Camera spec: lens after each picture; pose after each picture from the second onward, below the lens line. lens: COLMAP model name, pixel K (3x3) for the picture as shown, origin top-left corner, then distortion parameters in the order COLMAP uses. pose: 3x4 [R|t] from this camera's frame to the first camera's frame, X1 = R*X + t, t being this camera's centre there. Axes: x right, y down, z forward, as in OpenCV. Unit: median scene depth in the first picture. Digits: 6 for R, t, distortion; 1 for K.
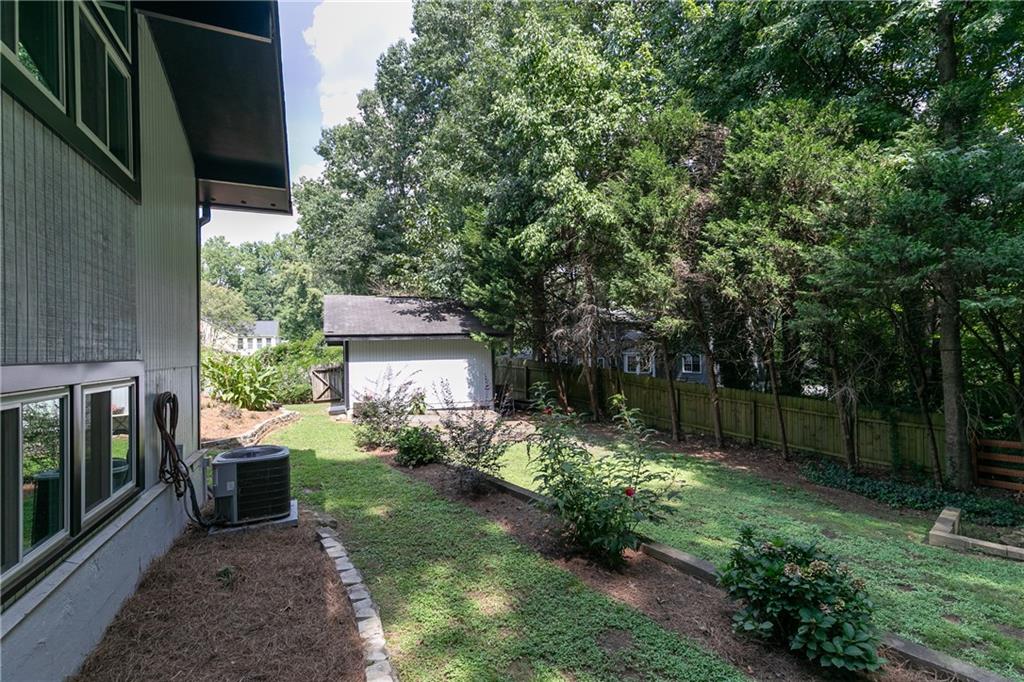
lens RADIAL K [[463.6, 0, 513.0], [0, 463.6, 343.3], [0, 0, 1]] dist [0.003062, -0.001439]
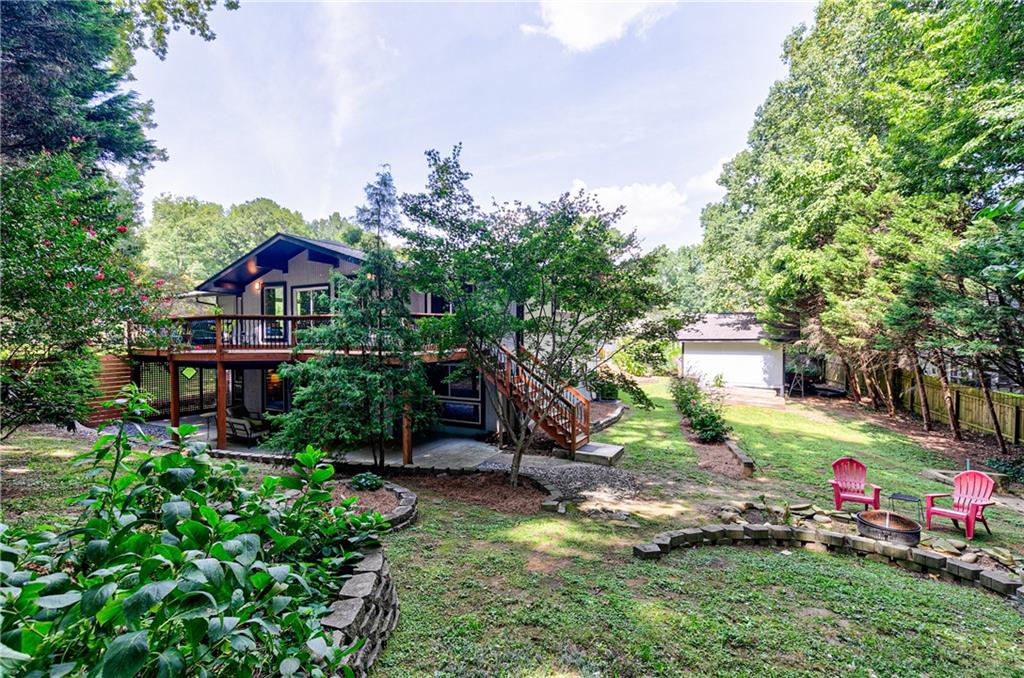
lens RADIAL K [[463.6, 0, 511.9], [0, 463.6, 340.4], [0, 0, 1]] dist [0.003062, -0.001439]
pose [[0.630170, 0.026864, -0.775992, 0.553343], [-0.010675, 0.999607, 0.025937, -0.045275], [0.776384, -0.008061, 0.630209, -0.587873]]
